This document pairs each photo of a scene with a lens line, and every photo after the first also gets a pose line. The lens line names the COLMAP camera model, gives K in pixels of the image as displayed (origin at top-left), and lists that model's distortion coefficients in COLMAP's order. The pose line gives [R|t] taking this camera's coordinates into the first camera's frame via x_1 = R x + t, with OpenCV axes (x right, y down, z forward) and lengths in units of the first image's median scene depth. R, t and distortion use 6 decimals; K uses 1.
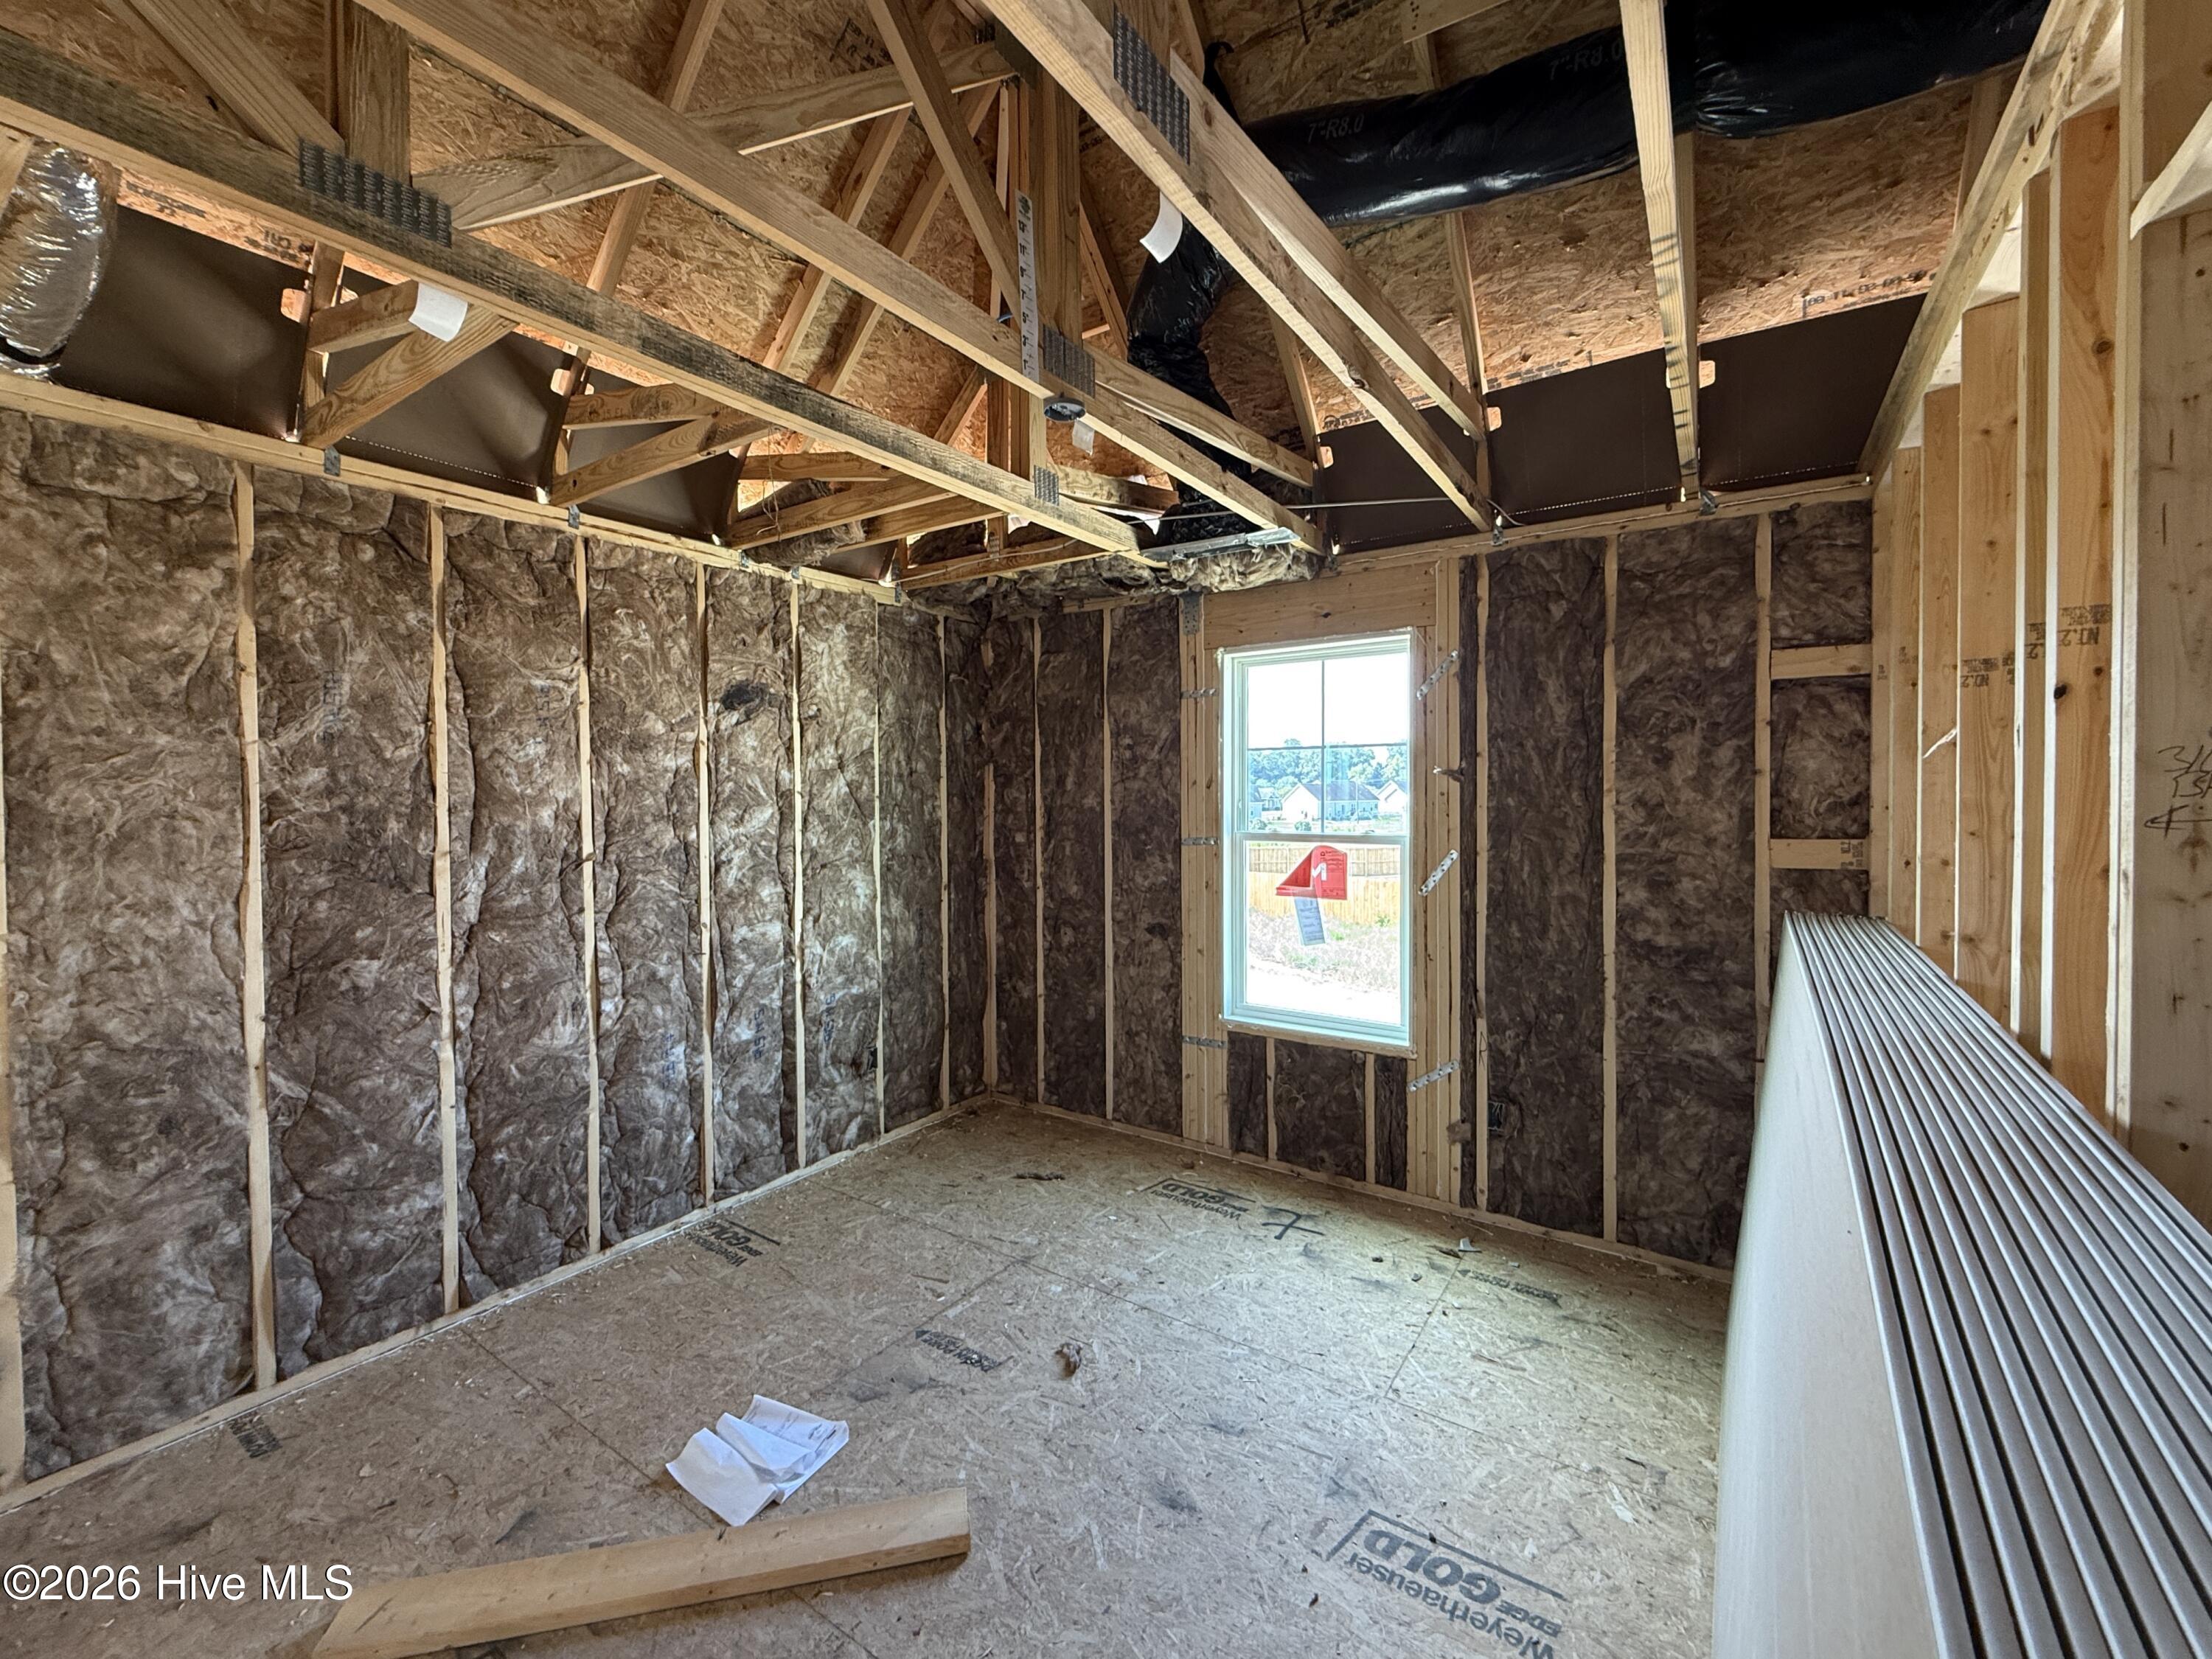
lens RADIAL K [[895.4, 0, 1161.3], [0, 895.4, 785.9], [0, 0, 1]] dist [0.000895, 0.000140]
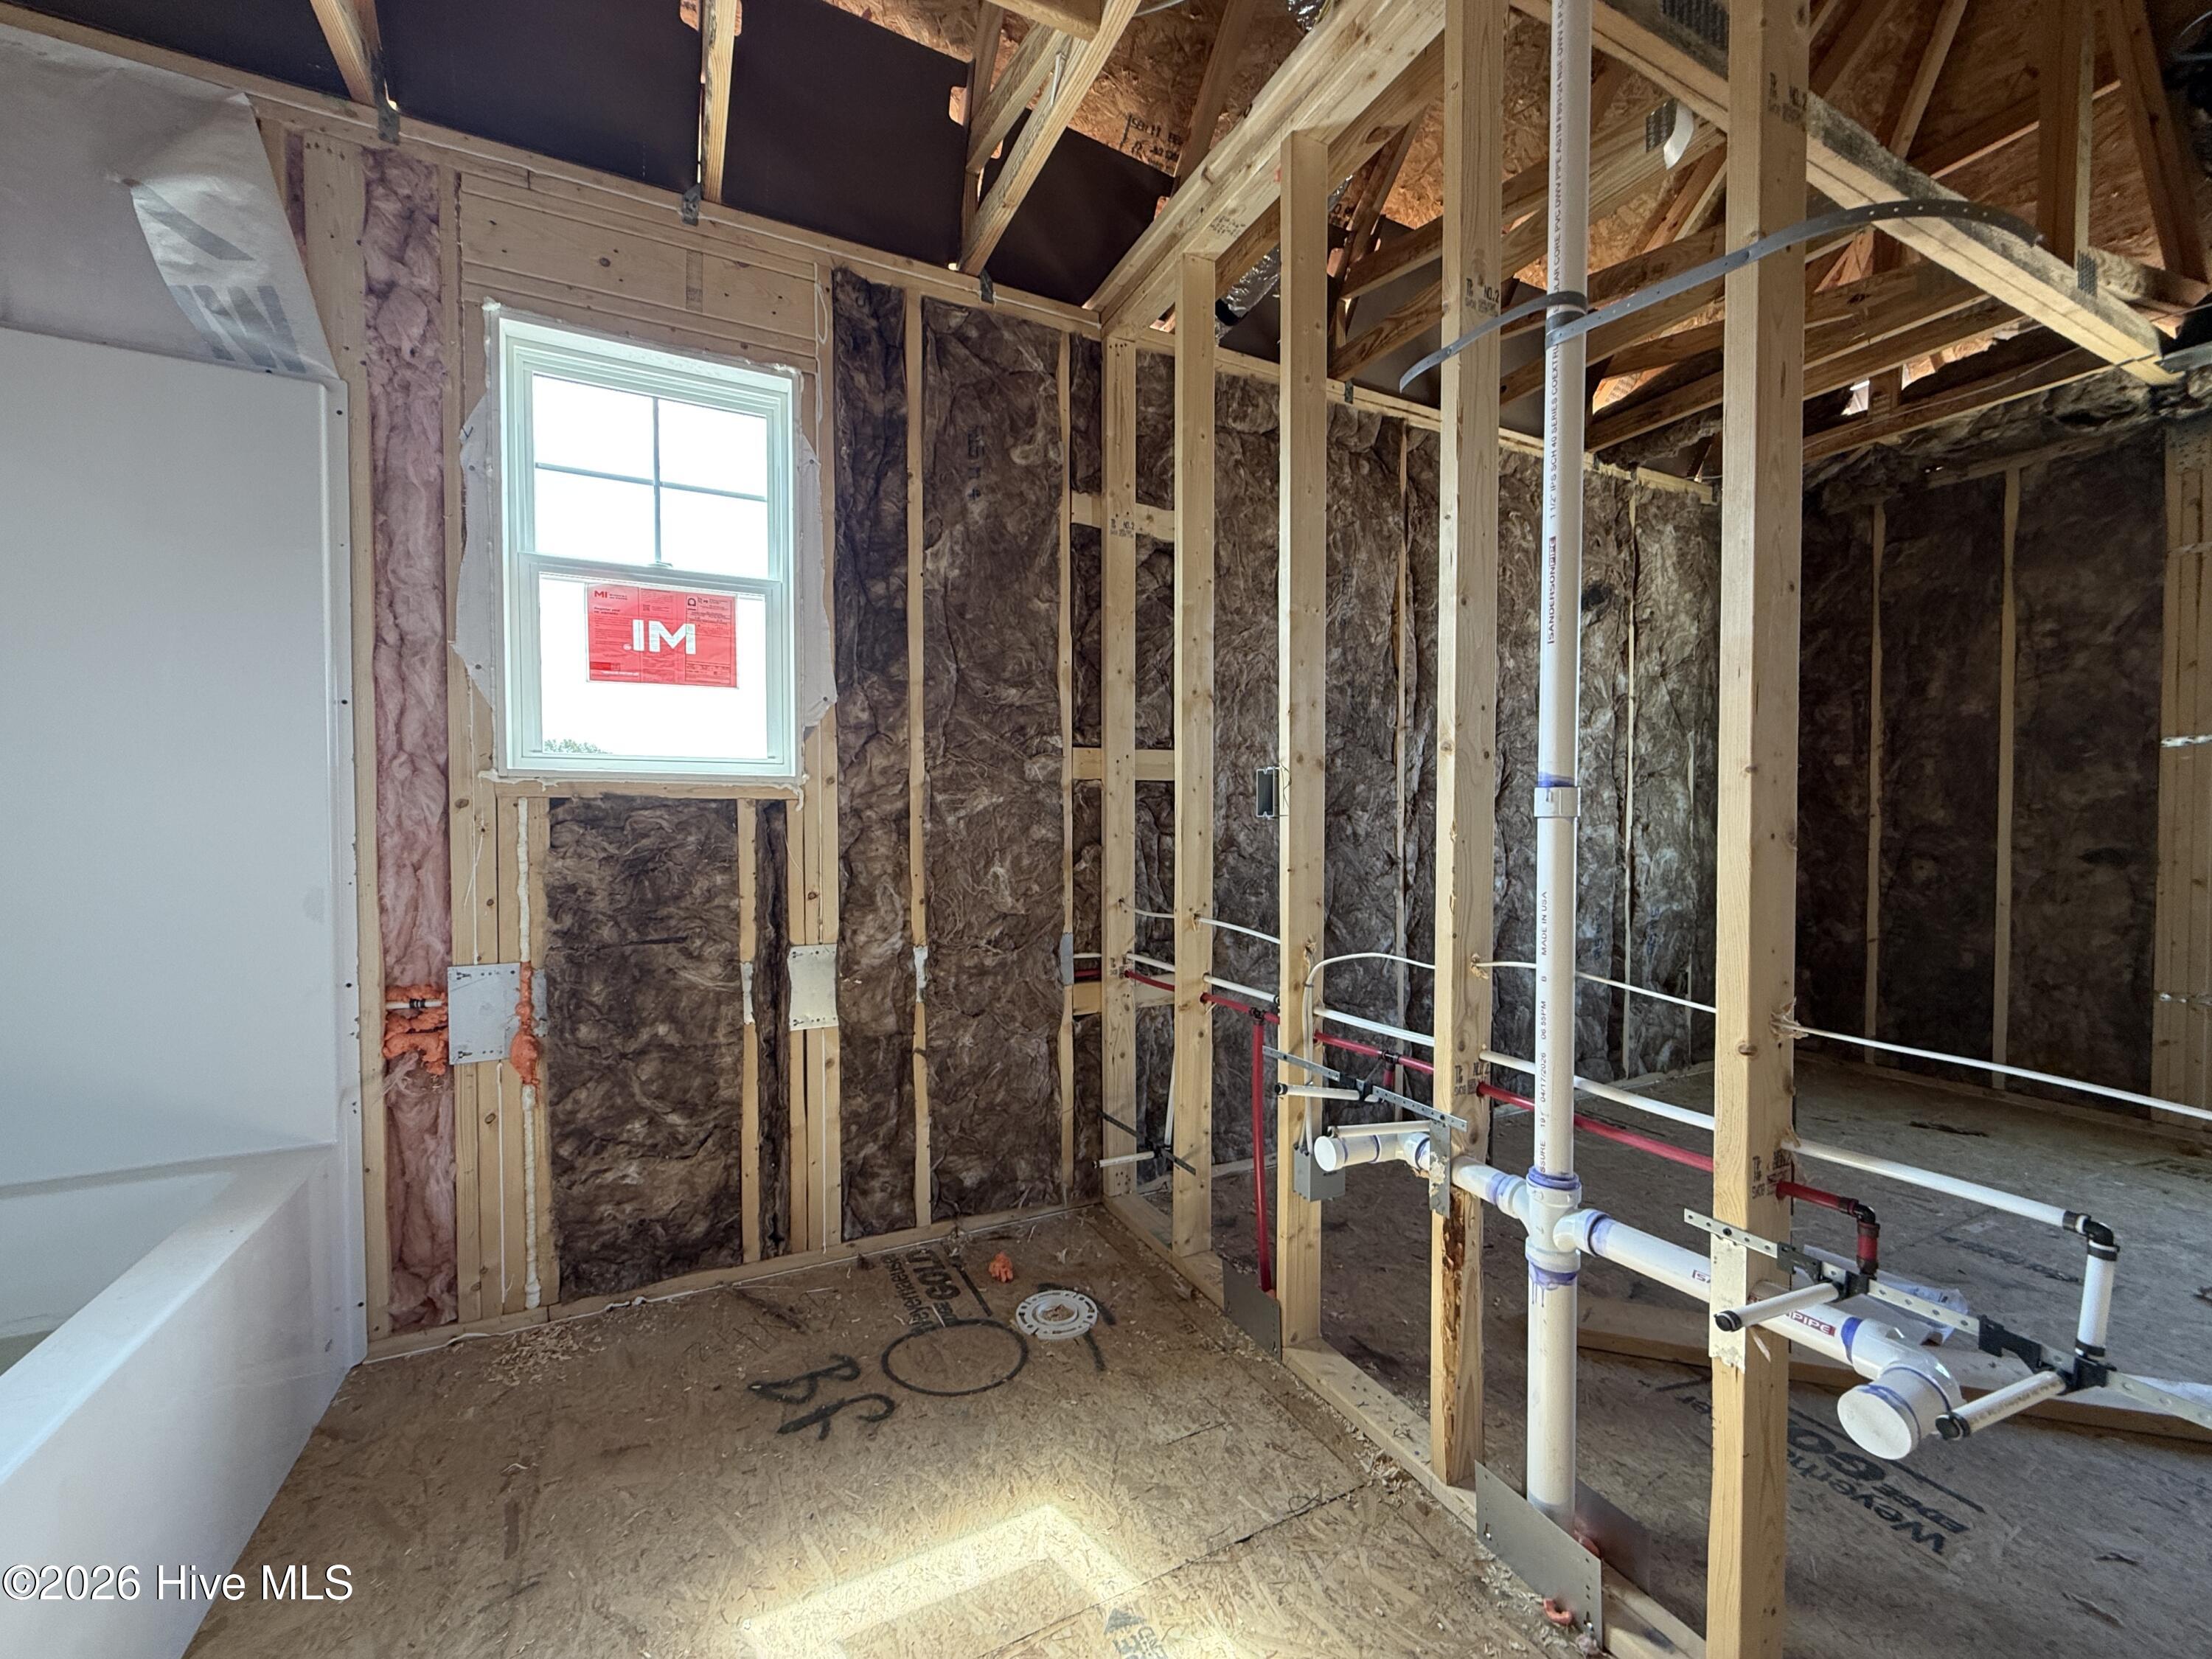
lens RADIAL K [[895.4, 0, 1111.4], [0, 895.4, 833.6], [0, 0, 1]] dist [0.000895, 0.000140]
pose [[0.872581, 0.013285, -0.488289, -0.420941], [-0.008613, 0.999893, 0.011814, 0.150215], [0.488394, -0.006104, 0.872602, -0.140778]]
